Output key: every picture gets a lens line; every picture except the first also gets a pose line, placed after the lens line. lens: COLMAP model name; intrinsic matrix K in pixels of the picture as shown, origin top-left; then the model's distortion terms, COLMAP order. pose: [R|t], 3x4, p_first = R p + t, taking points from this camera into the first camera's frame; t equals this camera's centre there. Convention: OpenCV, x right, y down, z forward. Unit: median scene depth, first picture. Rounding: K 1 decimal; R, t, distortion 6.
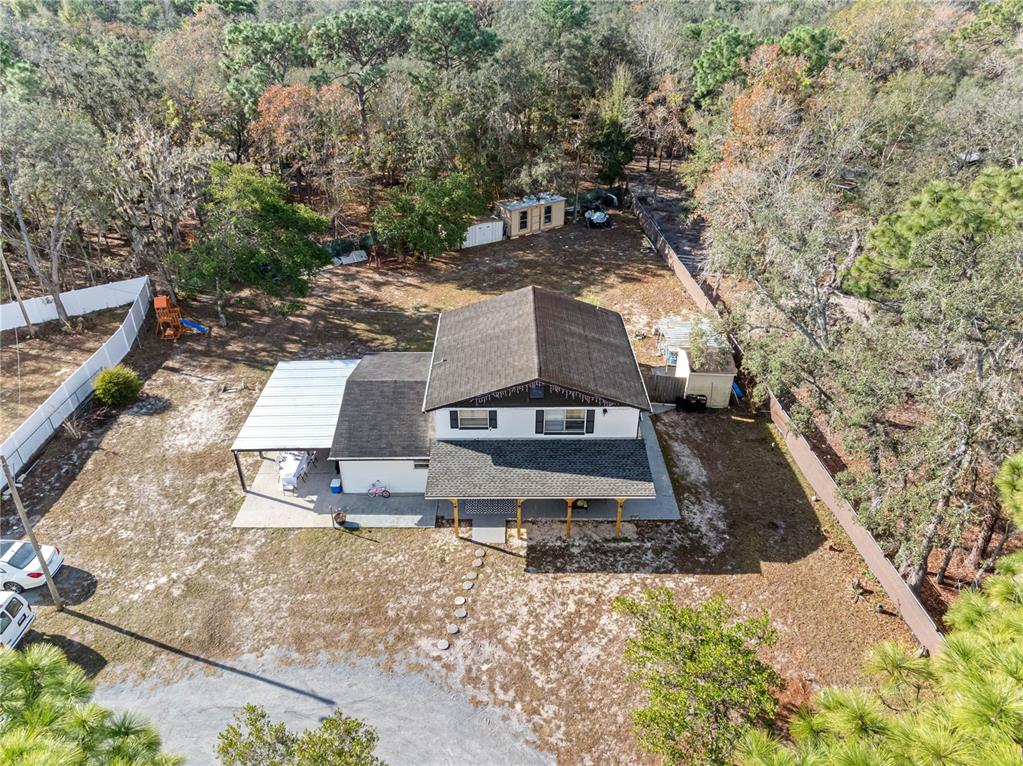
lens RADIAL K [[709.0, 0, 511.5], [0, 709.0, 383.0], [0, 0, 1]] dist [0.001427, -0.003679]
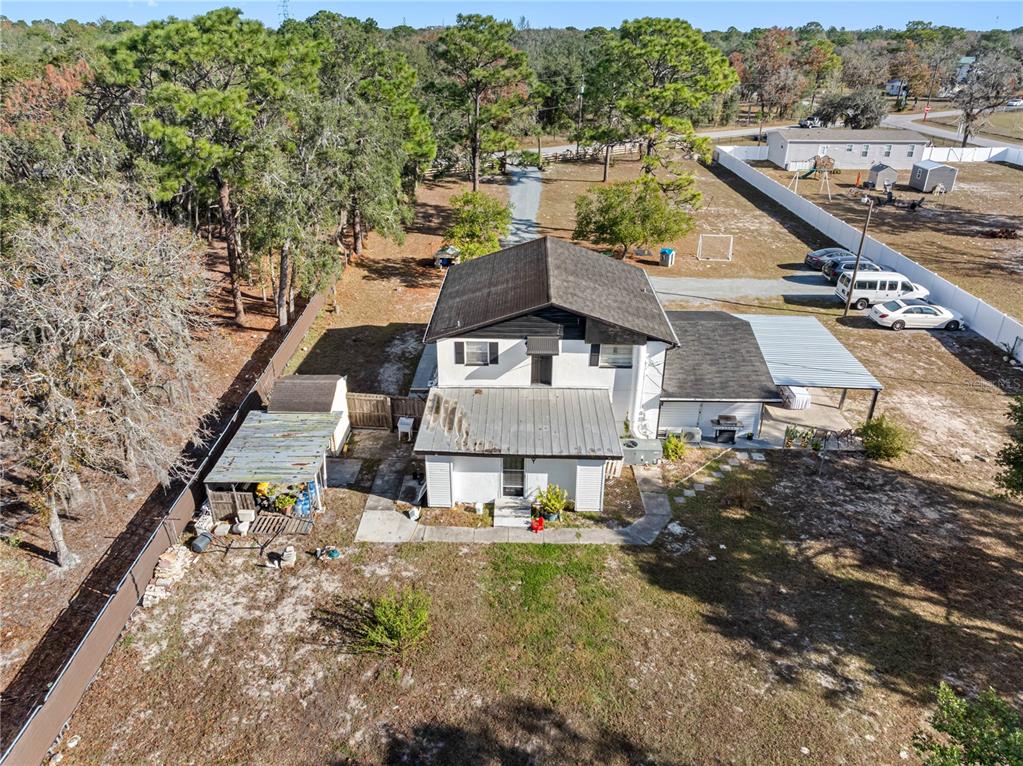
lens RADIAL K [[708.2, 0, 516.3], [0, 708.2, 381.3], [0, 0, 1]] dist [-0.002215, -0.000319]
pose [[-0.999569, -0.020201, 0.021305, 0.062054], [0.007021, 0.540138, 0.841547, -0.892420], [-0.028507, 0.841334, -0.539763, 1.893440]]
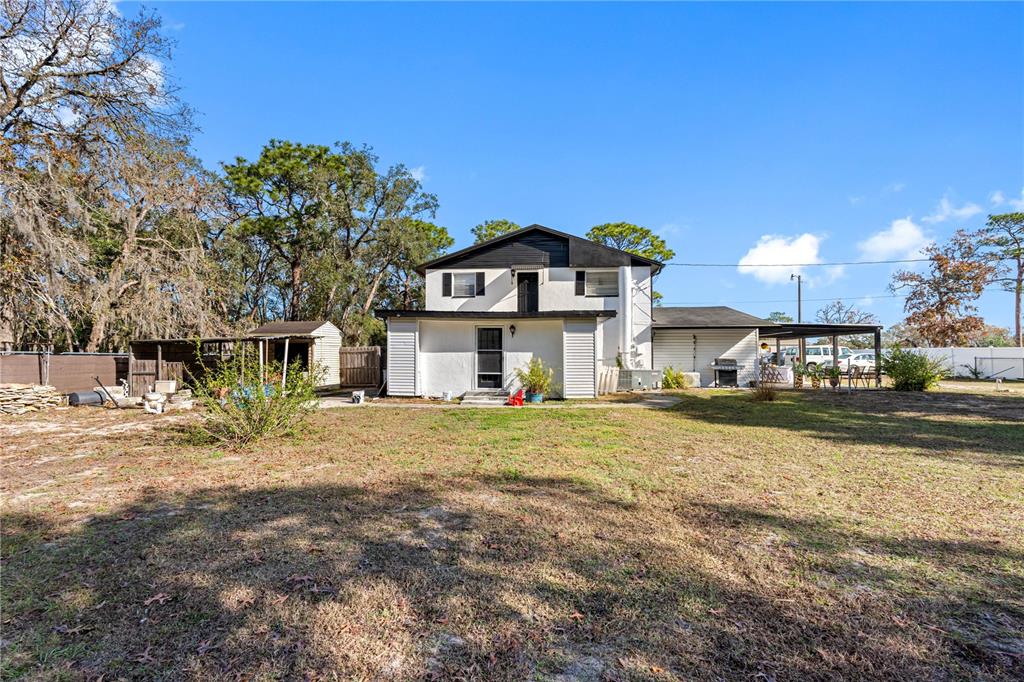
lens RADIAL K [[442.0, 0, 509.7], [0, 442.0, 357.8], [0, 0, 1]] dist [-0.001883, -0.000126]
pose [[-0.996306, -0.002246, 0.085843, 0.020944], [0.042280, 0.857272, 0.513125, -0.331850], [-0.074743, 0.514859, -0.854010, 1.914907]]
